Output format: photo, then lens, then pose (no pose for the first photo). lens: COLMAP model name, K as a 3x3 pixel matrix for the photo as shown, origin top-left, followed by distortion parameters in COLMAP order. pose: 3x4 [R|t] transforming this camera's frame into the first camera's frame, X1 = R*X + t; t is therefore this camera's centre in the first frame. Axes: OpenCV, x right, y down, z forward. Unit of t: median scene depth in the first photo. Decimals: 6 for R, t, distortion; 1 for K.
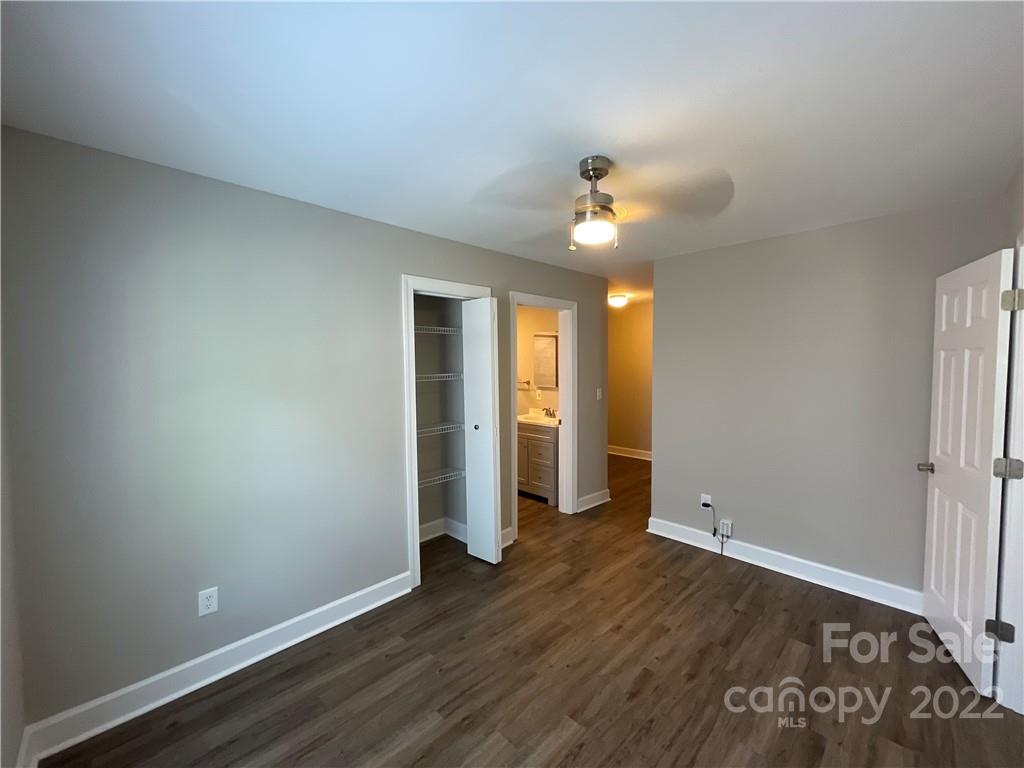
lens RADIAL K [[412.9, 0, 512.0], [0, 412.9, 384.0], [0, 0, 1]] dist [-0.002766, -0.000222]
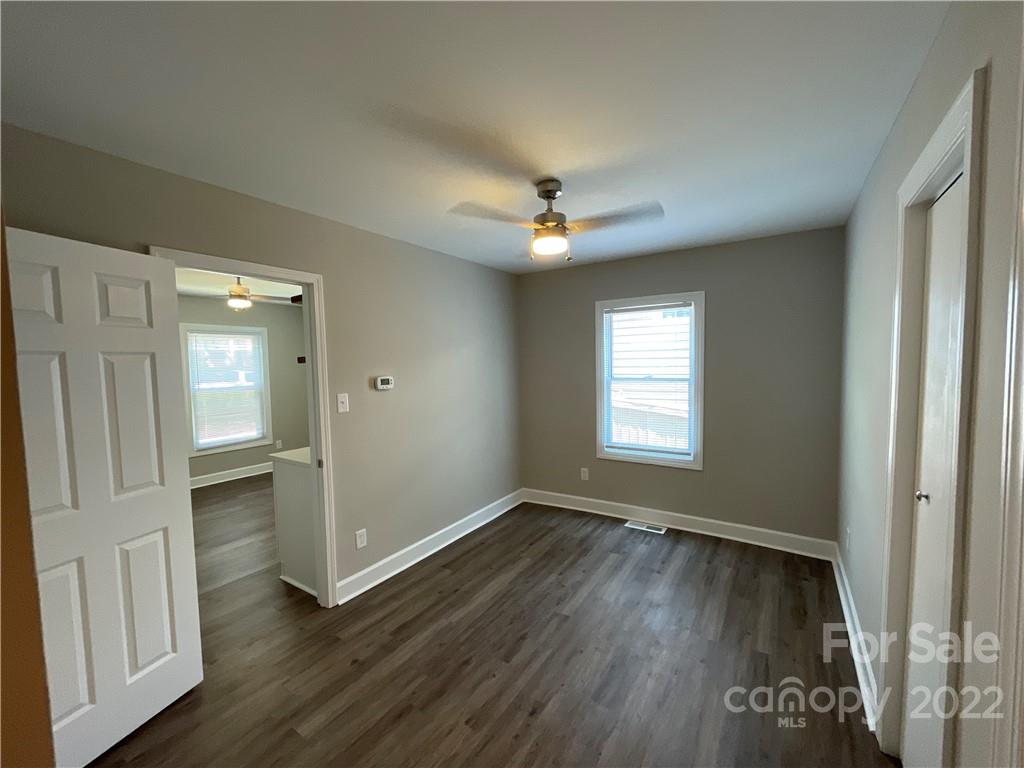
lens RADIAL K [[412.9, 0, 512.0], [0, 412.9, 384.0], [0, 0, 1]] dist [-0.002766, -0.000222]
pose [[-0.980537, 0.037505, -0.192717, 0.457737], [0.016294, 0.993744, 0.110487, -0.093122], [0.195655, 0.105196, -0.975014, 1.812432]]
